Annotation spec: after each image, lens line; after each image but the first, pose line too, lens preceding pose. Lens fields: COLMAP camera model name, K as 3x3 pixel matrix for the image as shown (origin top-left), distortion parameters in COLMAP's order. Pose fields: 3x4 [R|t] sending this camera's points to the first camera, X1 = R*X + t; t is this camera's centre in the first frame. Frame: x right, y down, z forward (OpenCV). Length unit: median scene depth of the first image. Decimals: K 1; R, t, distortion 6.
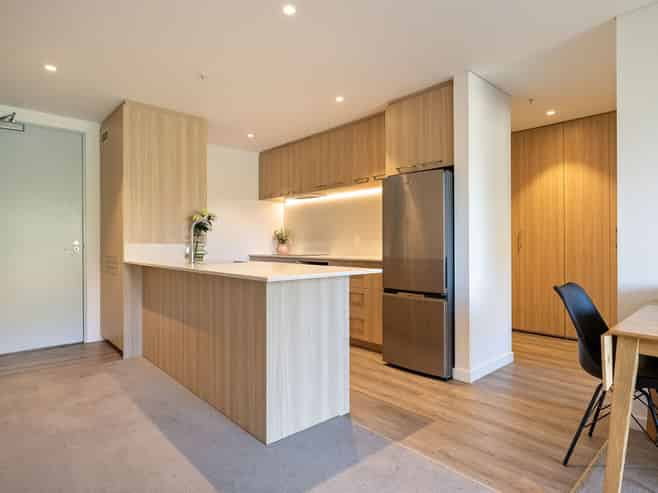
lens RADIAL K [[338.9, 0, 326.5], [0, 338.9, 245.0], [0, 0, 1]] dist [-0.006983, -0.001228]
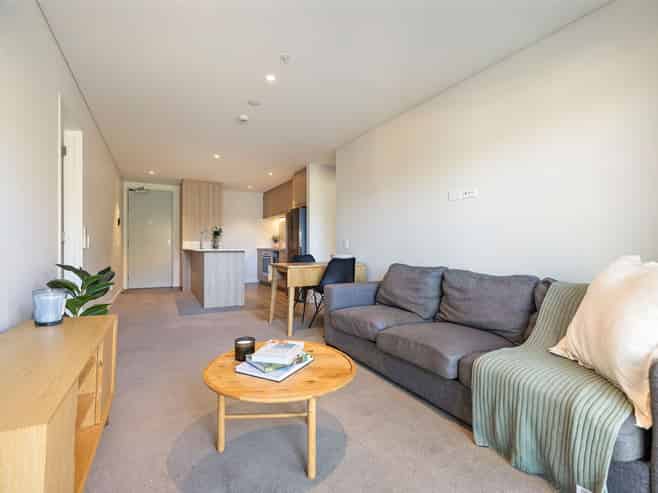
lens RADIAL K [[277.0, 0, 332.3], [0, 277.0, 247.5], [0, 0, 1]] dist [0.002261, 0.000062]
pose [[0.976196, 0.008207, -0.216737, 0.740200], [-0.006896, 0.999953, 0.006806, 0.017745], [0.216783, -0.005150, 0.976206, -0.576864]]
